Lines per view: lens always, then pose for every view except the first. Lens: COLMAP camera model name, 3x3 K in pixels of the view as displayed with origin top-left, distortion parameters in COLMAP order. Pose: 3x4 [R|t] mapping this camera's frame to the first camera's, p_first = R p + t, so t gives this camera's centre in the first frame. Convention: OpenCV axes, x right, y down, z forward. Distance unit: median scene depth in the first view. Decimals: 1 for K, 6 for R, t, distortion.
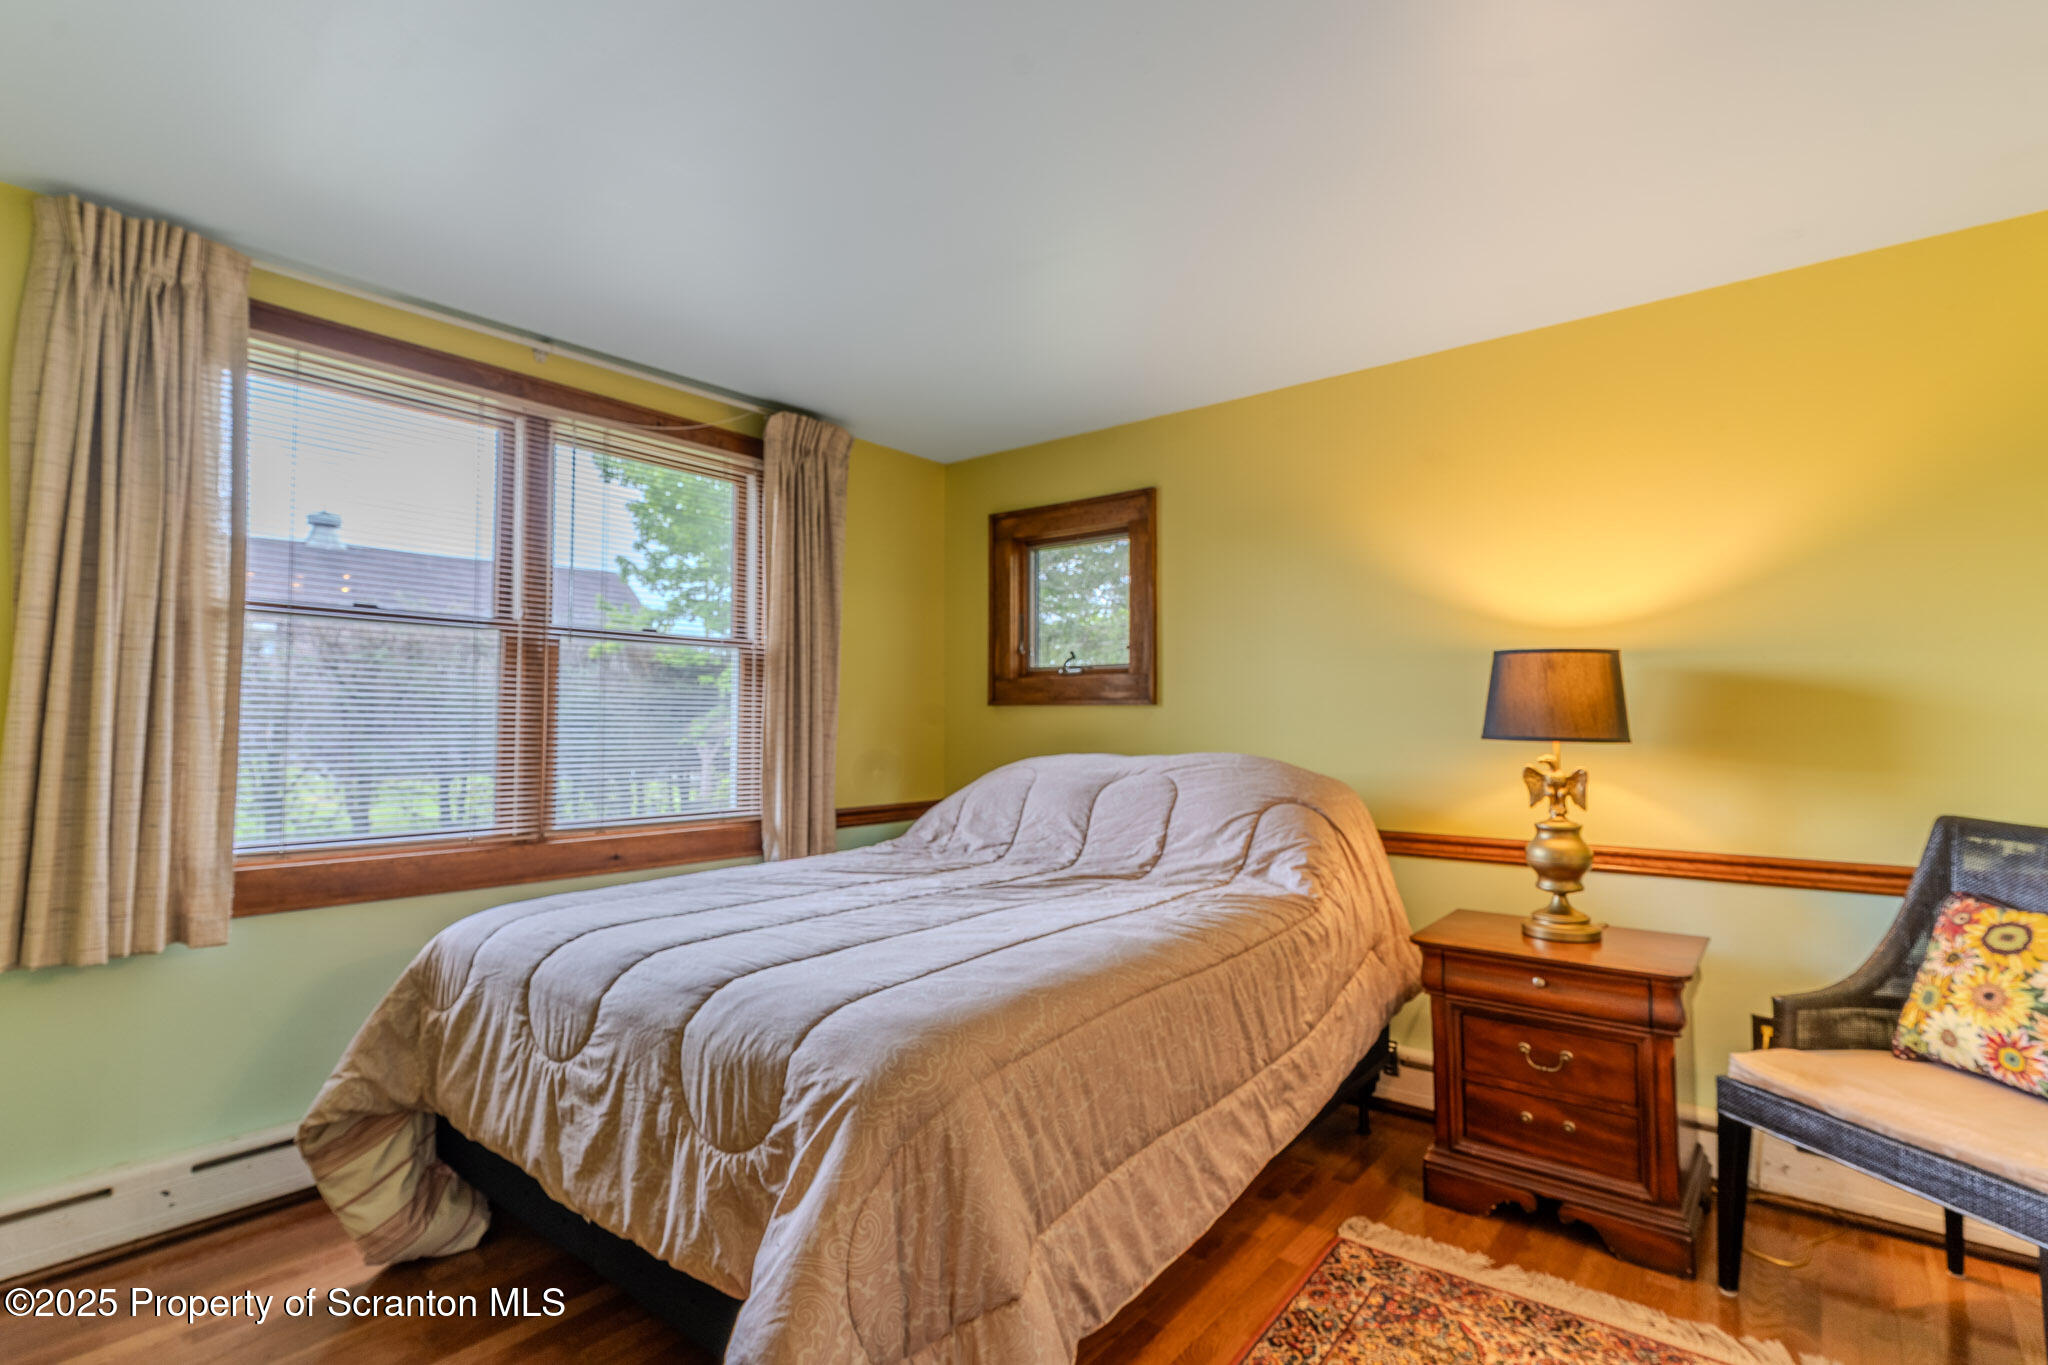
lens RADIAL K [[996.4, 0, 1024.4], [0, 996.4, 678.7], [0, 0, 1]] dist [0.010568, -0.001342]
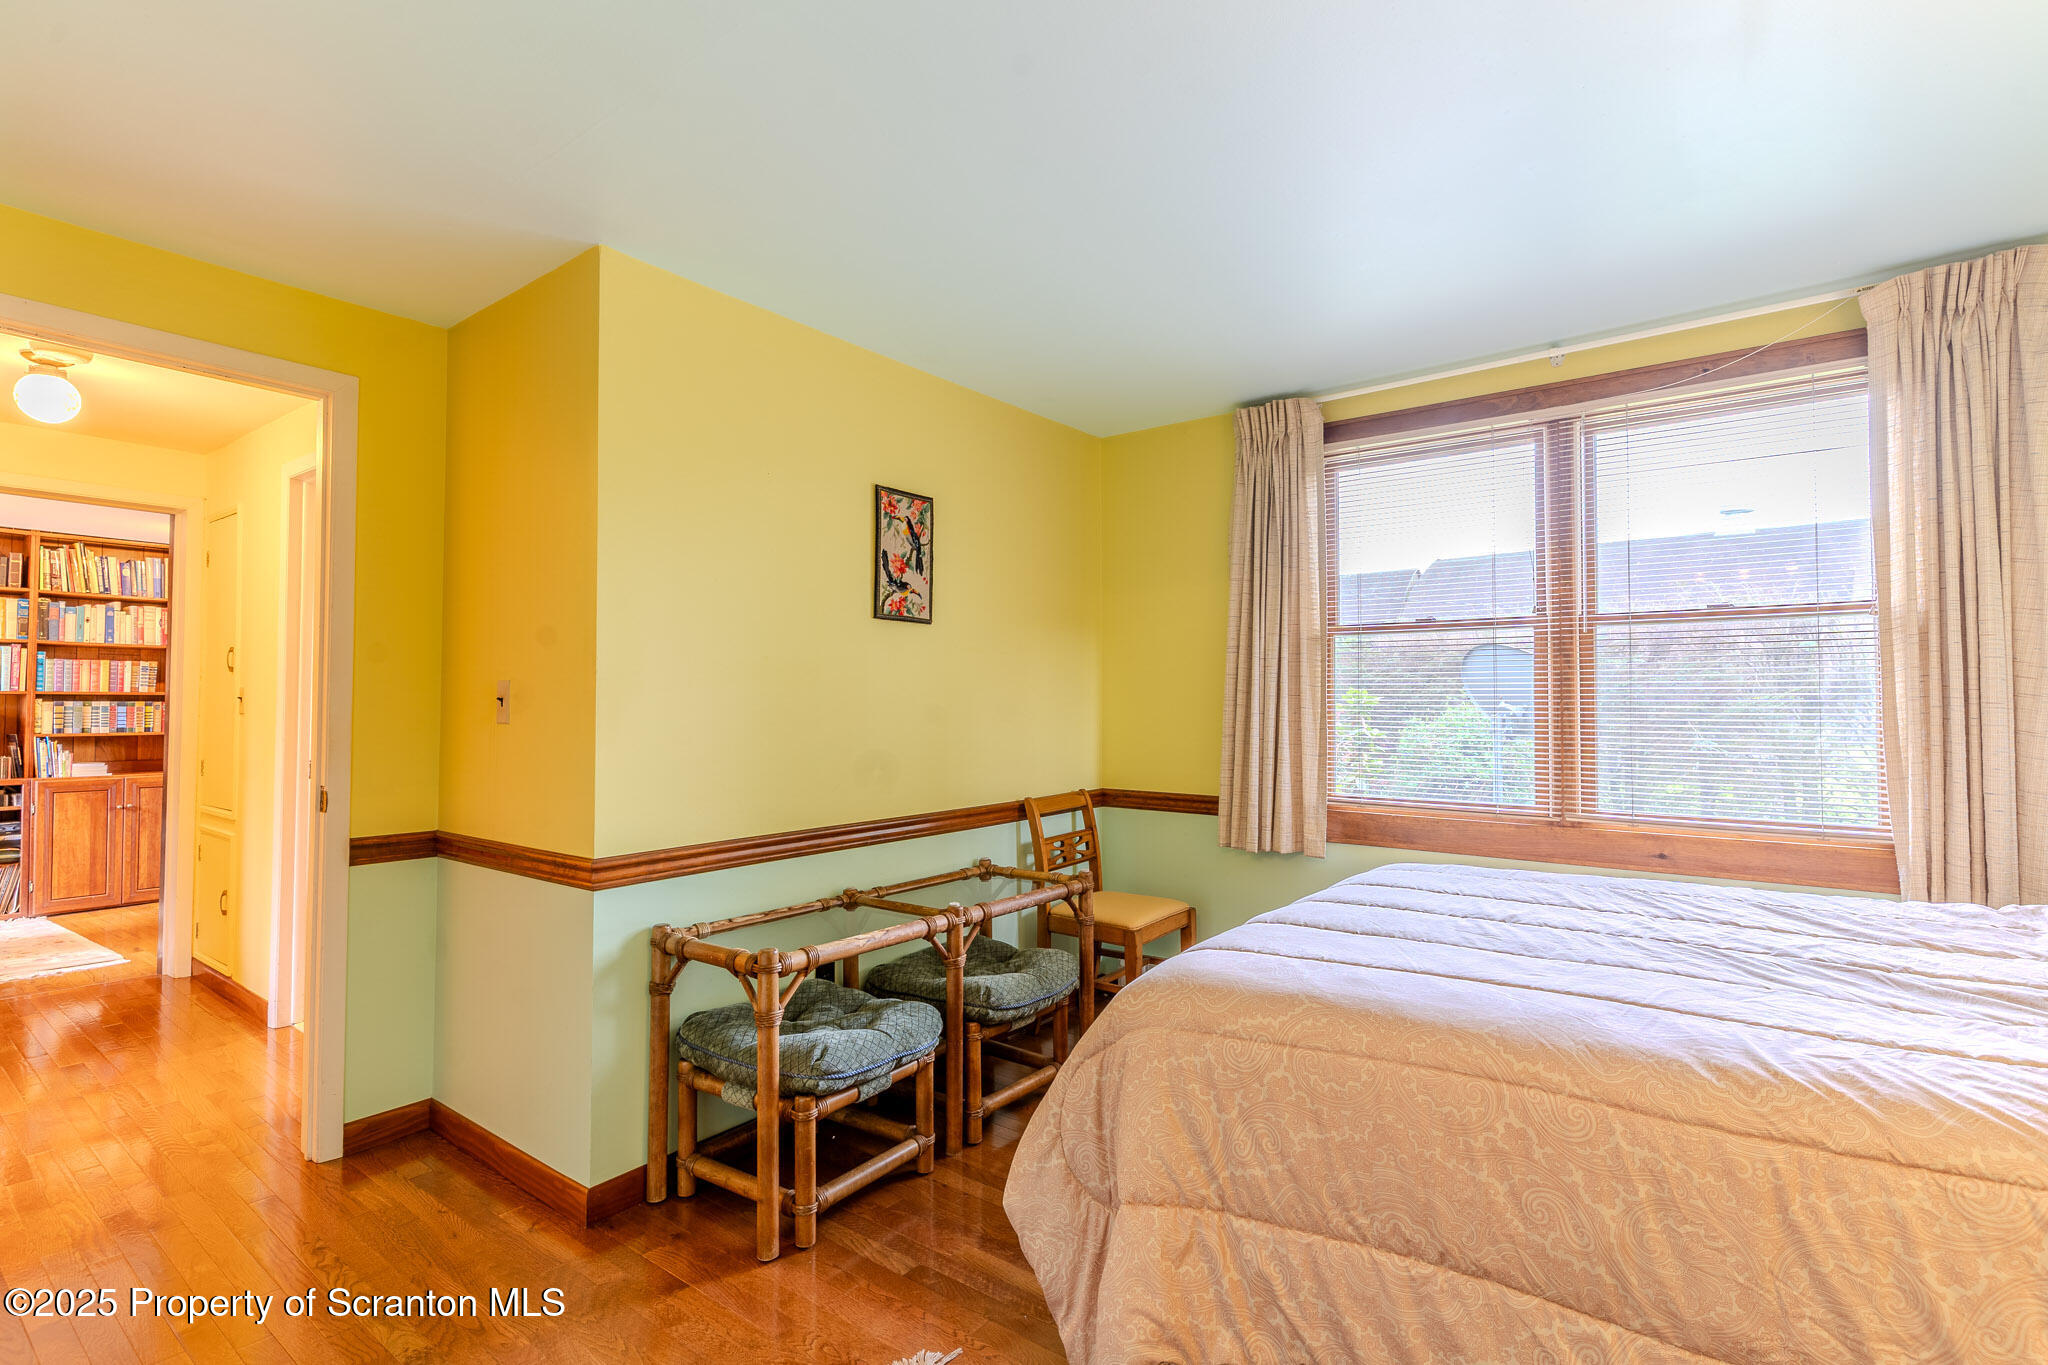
lens RADIAL K [[996.4, 0, 1023.5], [0, 996.4, 683.0], [0, 0, 1]] dist [0.010568, -0.001342]
pose [[0.005979, -0.028508, -0.999576, 0.586285], [0.041980, 0.998719, -0.028232, 0.021511], [0.999101, -0.041793, 0.007168, 0.453574]]
